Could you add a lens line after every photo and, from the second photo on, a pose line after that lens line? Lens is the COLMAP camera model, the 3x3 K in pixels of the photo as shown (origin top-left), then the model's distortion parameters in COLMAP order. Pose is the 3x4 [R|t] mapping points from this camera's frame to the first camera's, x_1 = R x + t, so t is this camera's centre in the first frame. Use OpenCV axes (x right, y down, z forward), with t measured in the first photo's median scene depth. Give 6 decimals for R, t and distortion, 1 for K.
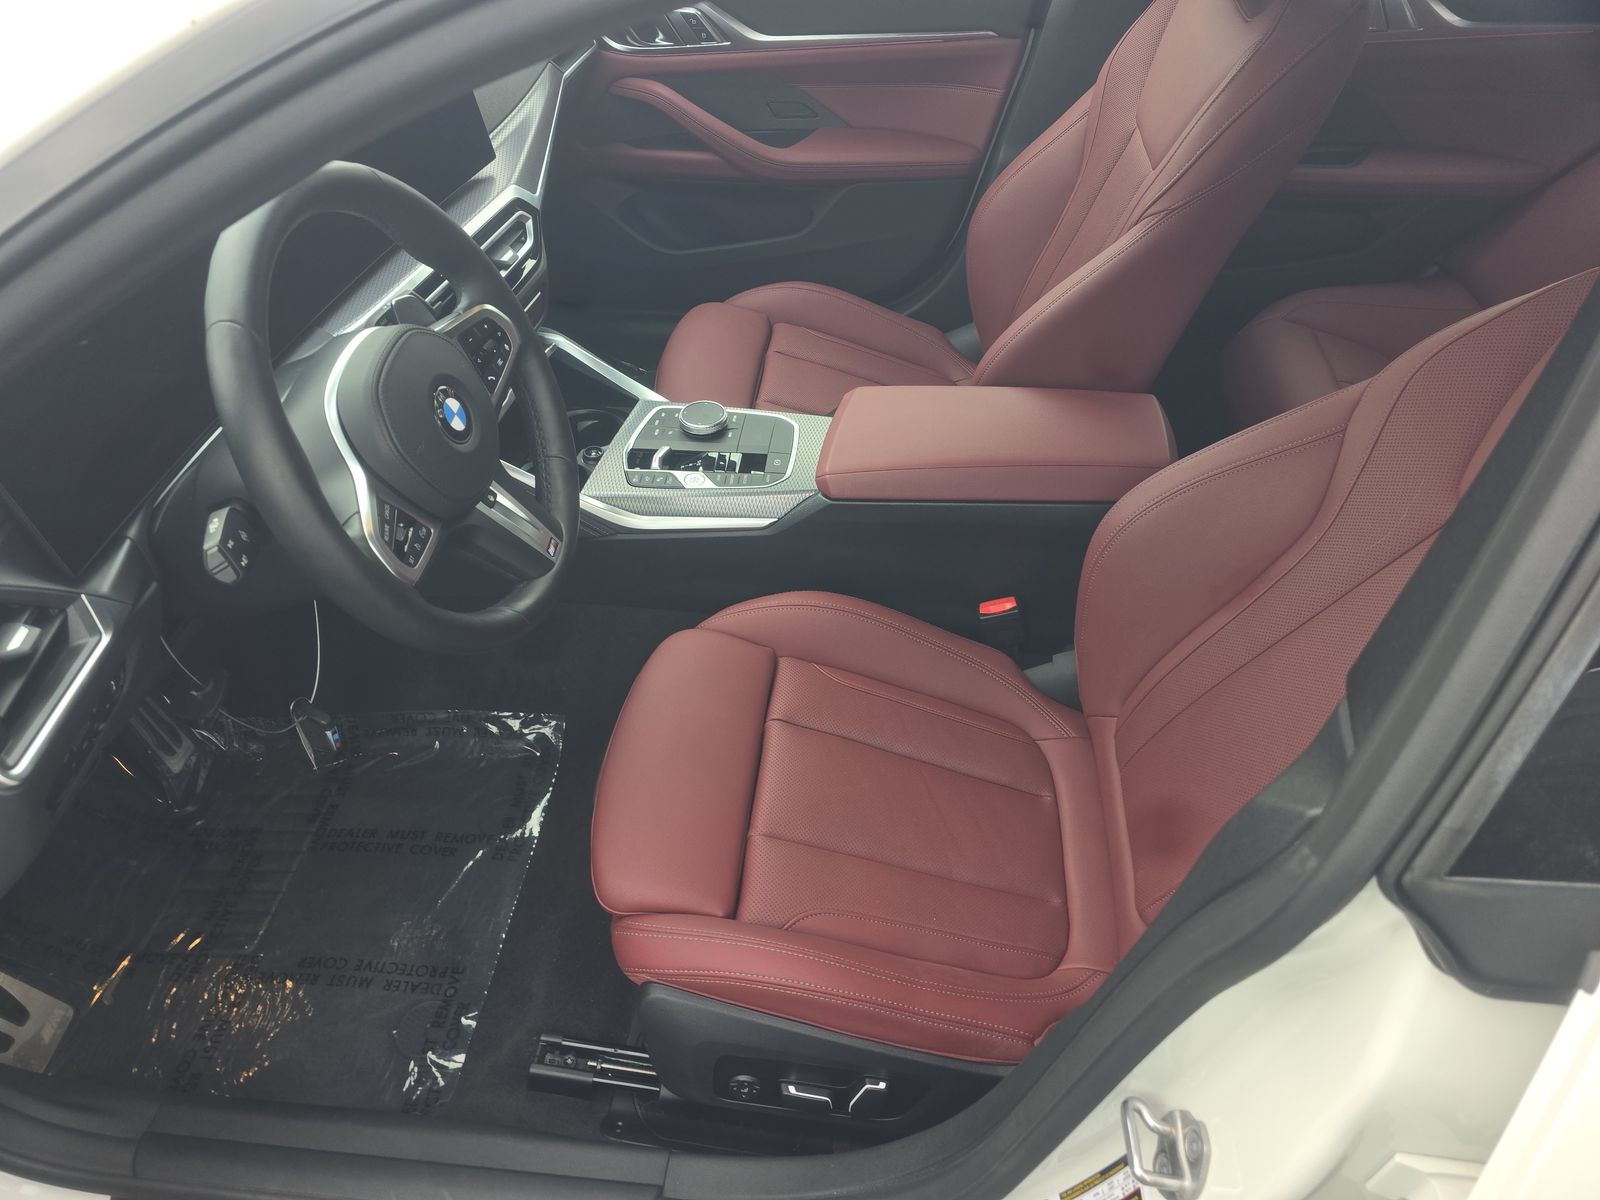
lens RADIAL K [[1067.9, 0, 812.6], [0, 1067.9, 593.6], [0, 0, 1]] dist [0.043471, -0.035559]
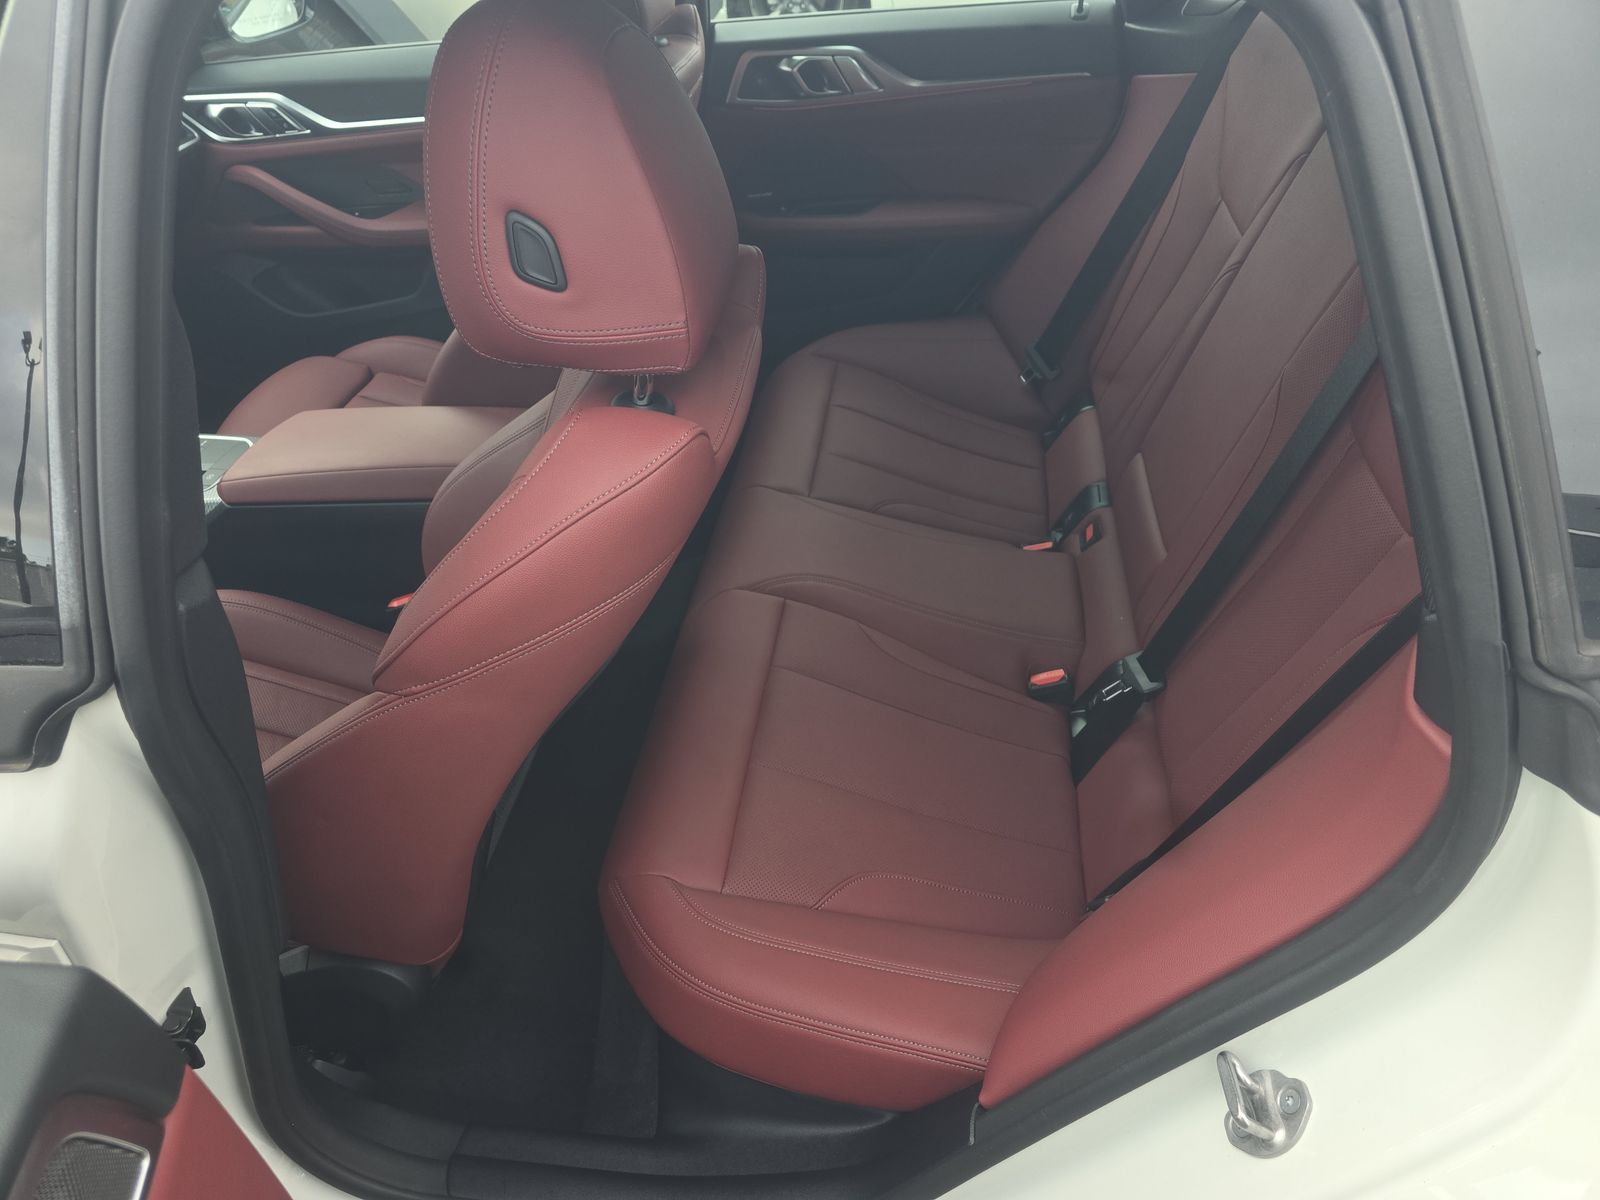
lens RADIAL K [[1067.9, 0, 795.4], [0, 1067.9, 596.9], [0, 0, 1]] dist [0.043471, -0.035559]
pose [[0.997285, -0.021472, -0.070445, 0.507068], [0.015863, 0.996731, -0.079224, 0.081588], [0.071916, 0.077891, 0.994365, -0.066144]]
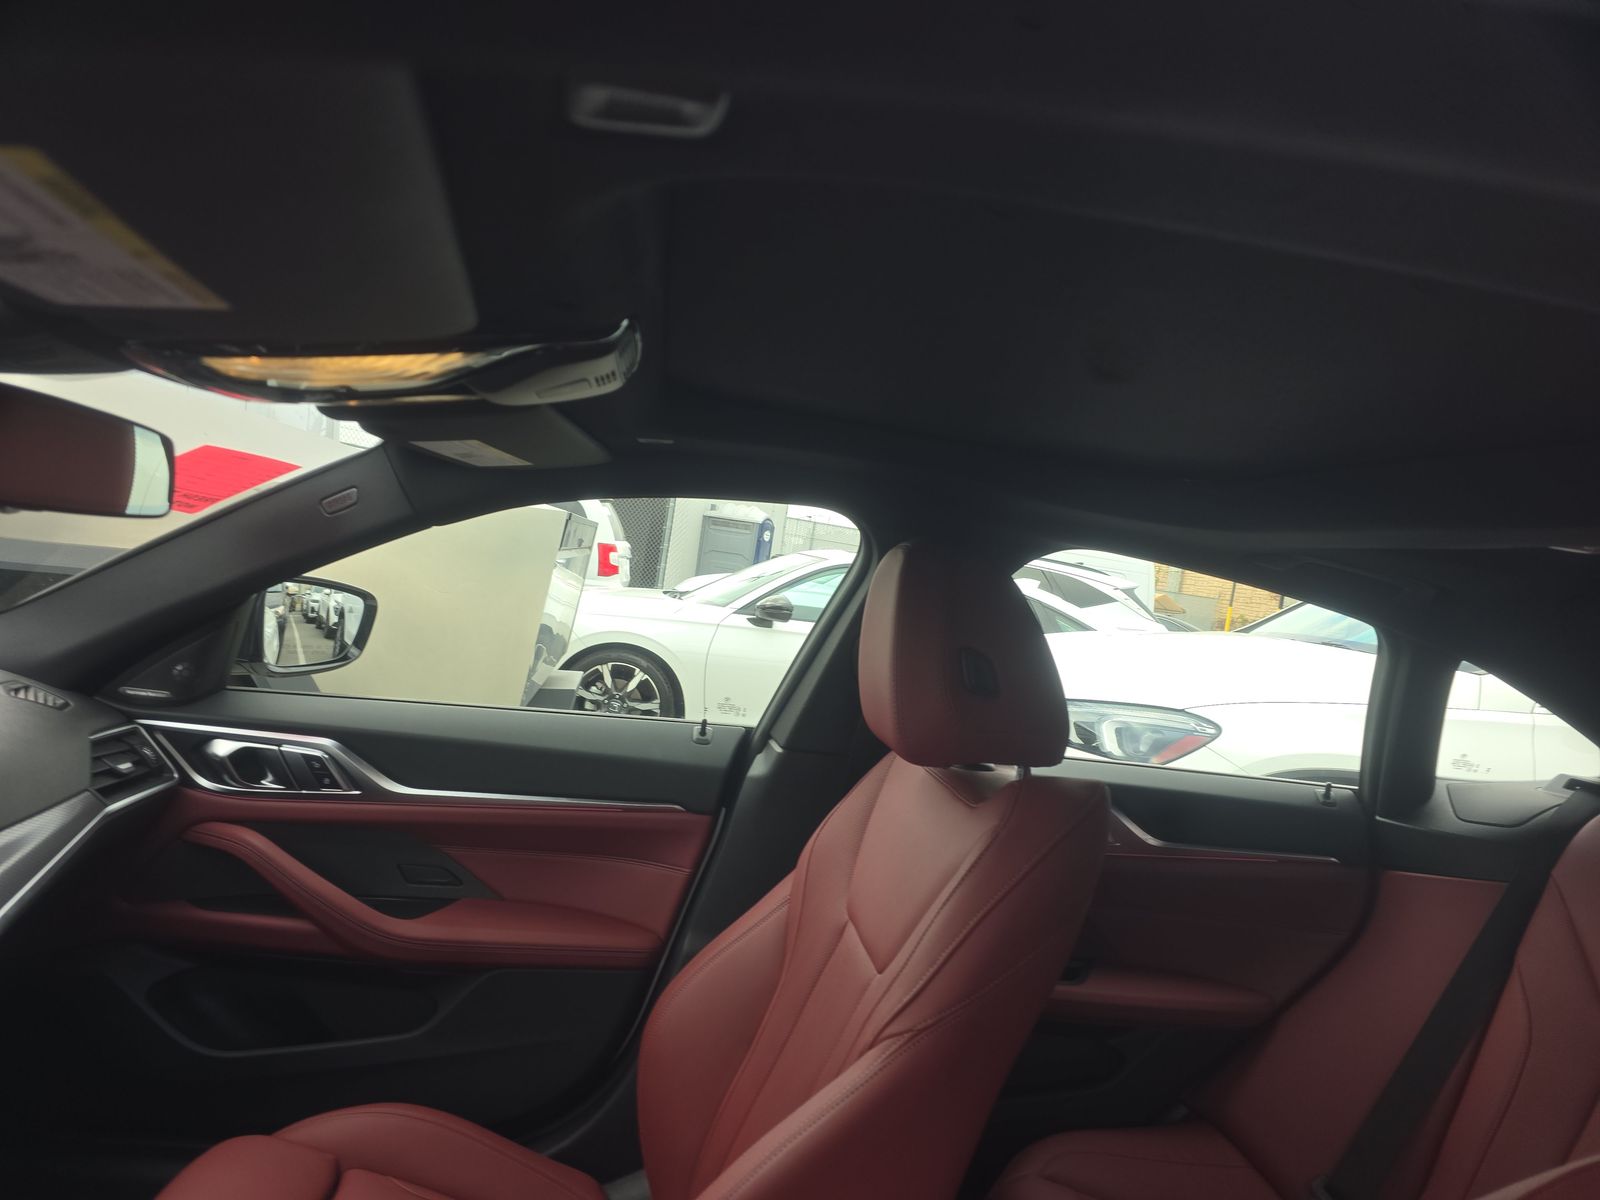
lens RADIAL K [[1067.9, 0, 796.1], [0, 1067.9, 598.6], [0, 0, 1]] dist [0.043471, -0.035559]
pose [[0.964778, 0.130922, 0.228172, 0.037170], [0.046531, 0.768755, -0.637849, -0.088640], [-0.258916, 0.626000, 0.735586, 0.223089]]
